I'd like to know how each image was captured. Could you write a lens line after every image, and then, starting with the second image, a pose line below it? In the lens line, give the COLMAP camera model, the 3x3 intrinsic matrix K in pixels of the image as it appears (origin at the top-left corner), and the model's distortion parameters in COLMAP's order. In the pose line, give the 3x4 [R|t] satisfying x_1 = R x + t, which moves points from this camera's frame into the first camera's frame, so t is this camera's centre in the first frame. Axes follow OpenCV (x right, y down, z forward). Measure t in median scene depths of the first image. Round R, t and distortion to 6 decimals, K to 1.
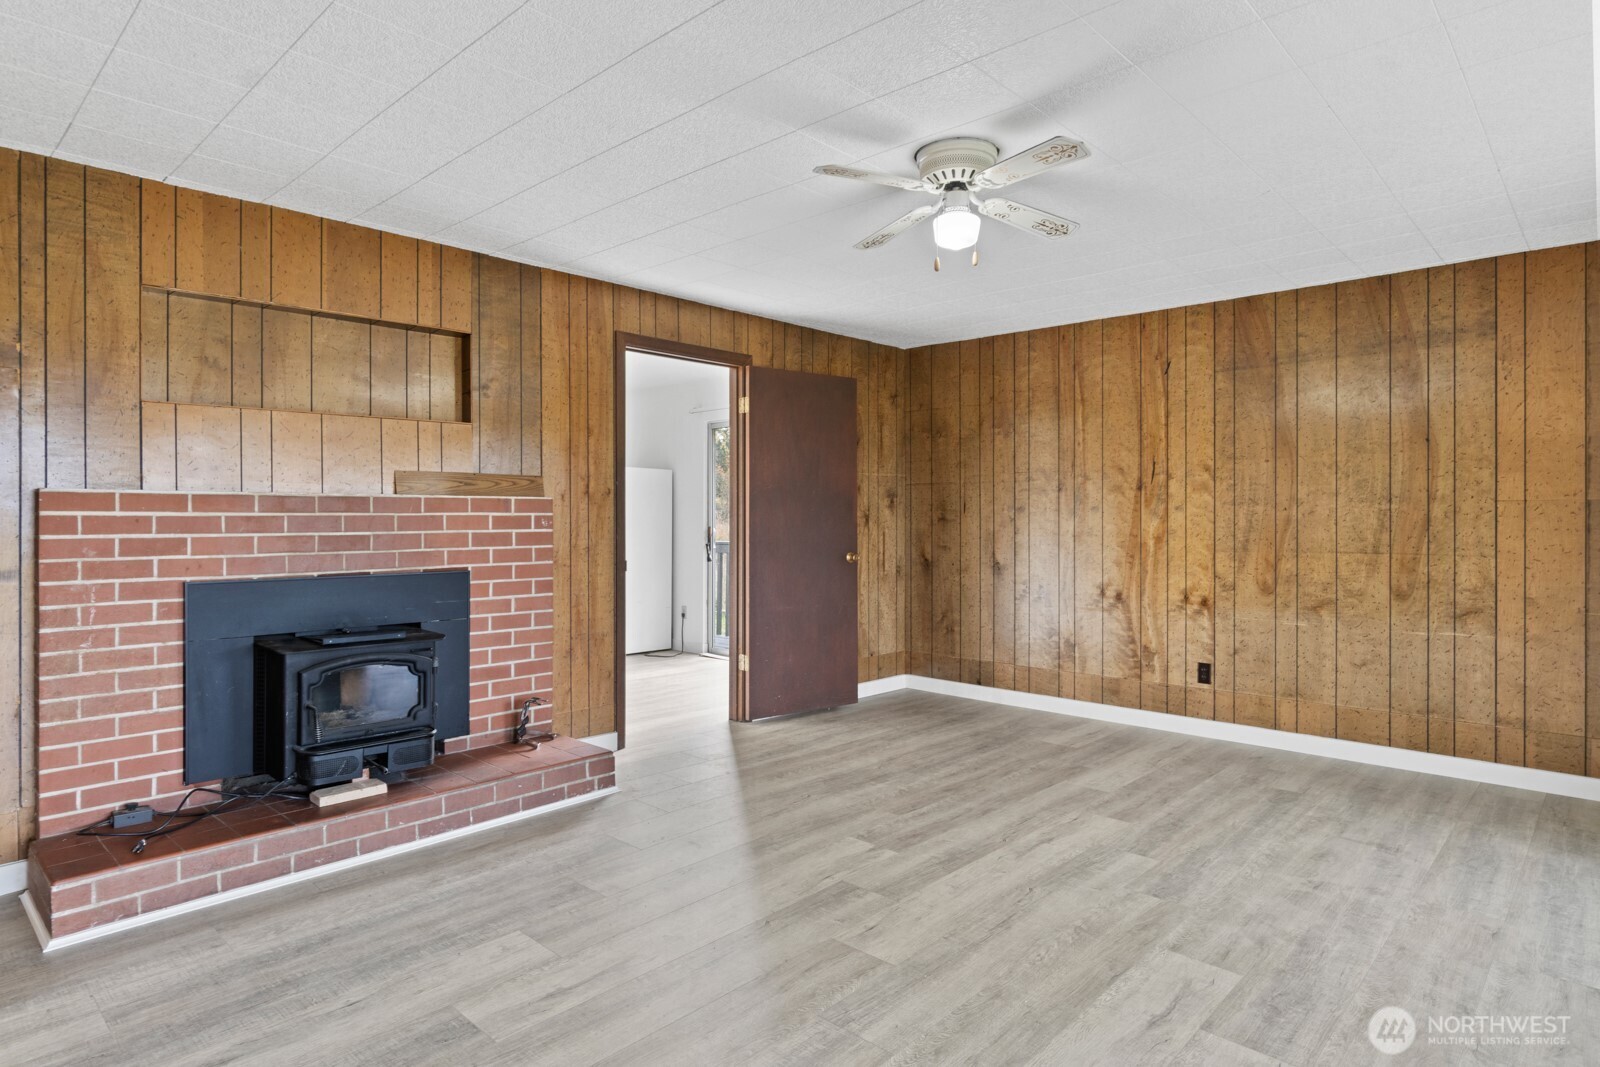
lens RADIAL K [[882.5, 0, 802.5], [0, 882.5, 524.6], [0, 0, 1]] dist [-0.015652, 0.000934]
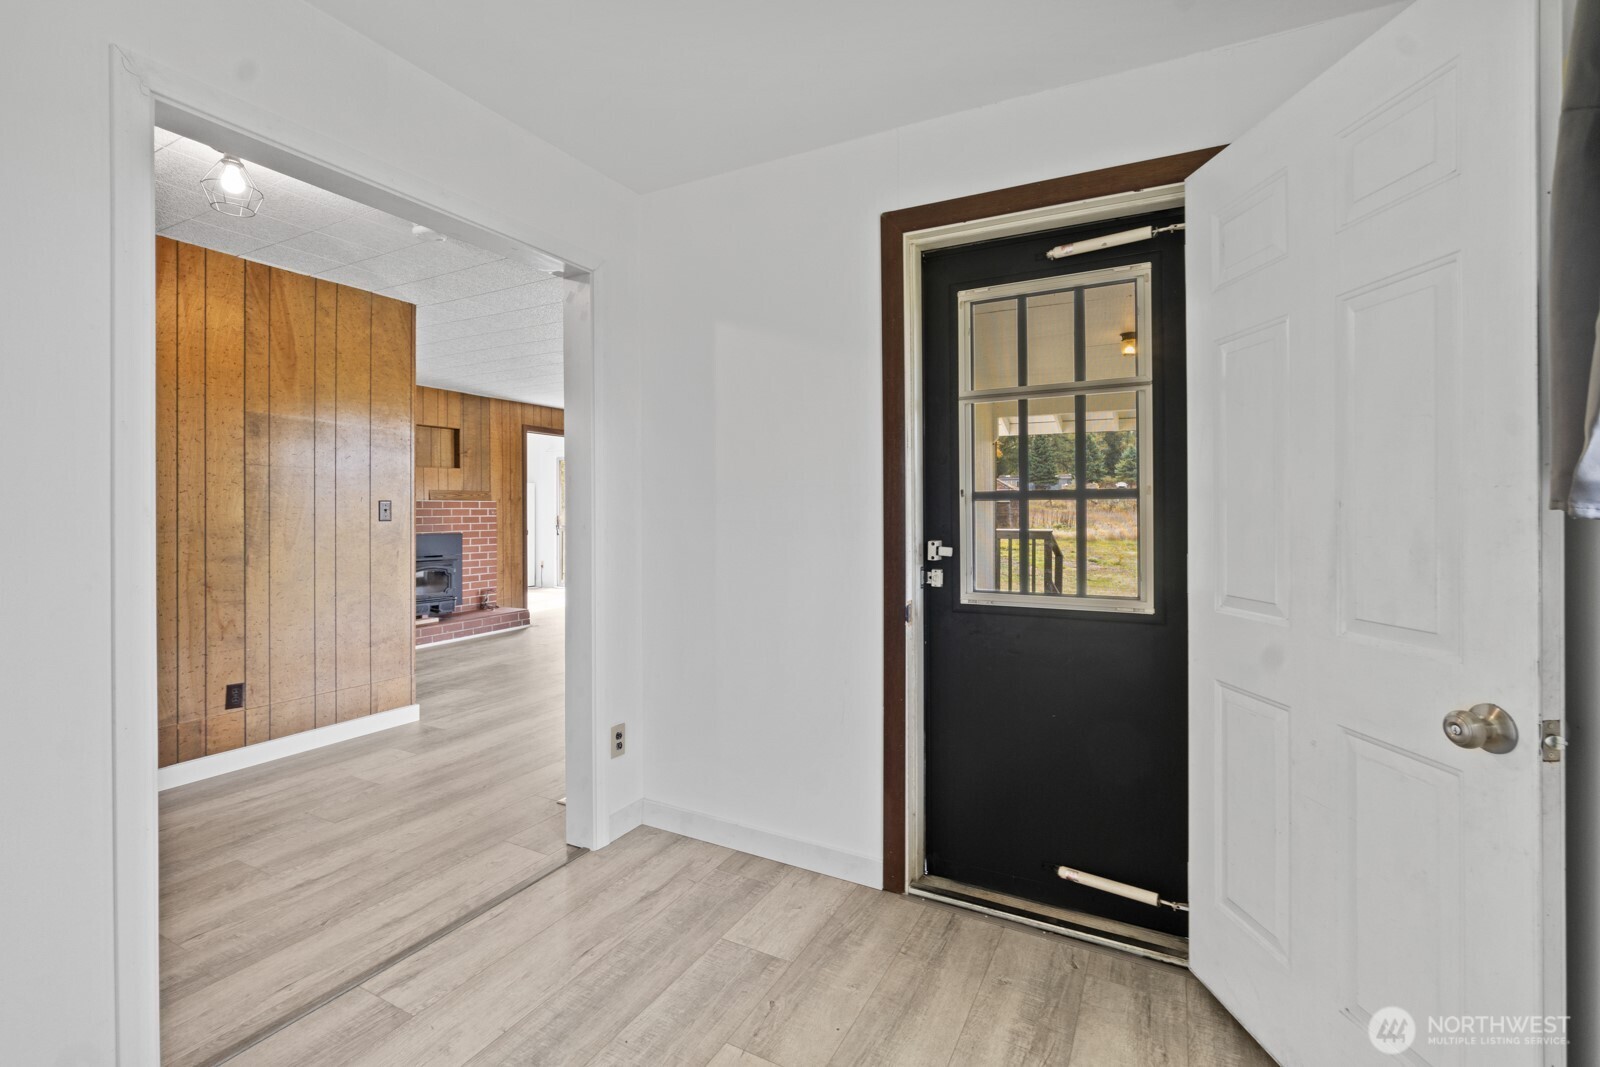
lens RADIAL K [[708.9, 0, 818.3], [0, 708.9, 505.4], [0, 0, 1]] dist [-0.010382, -0.000232]
pose [[0.960775, 0.000521, 0.277330, 0.002934], [0.003089, 0.999916, -0.012583, 0.005088], [-0.277313, 0.012946, 0.960692, -0.977946]]
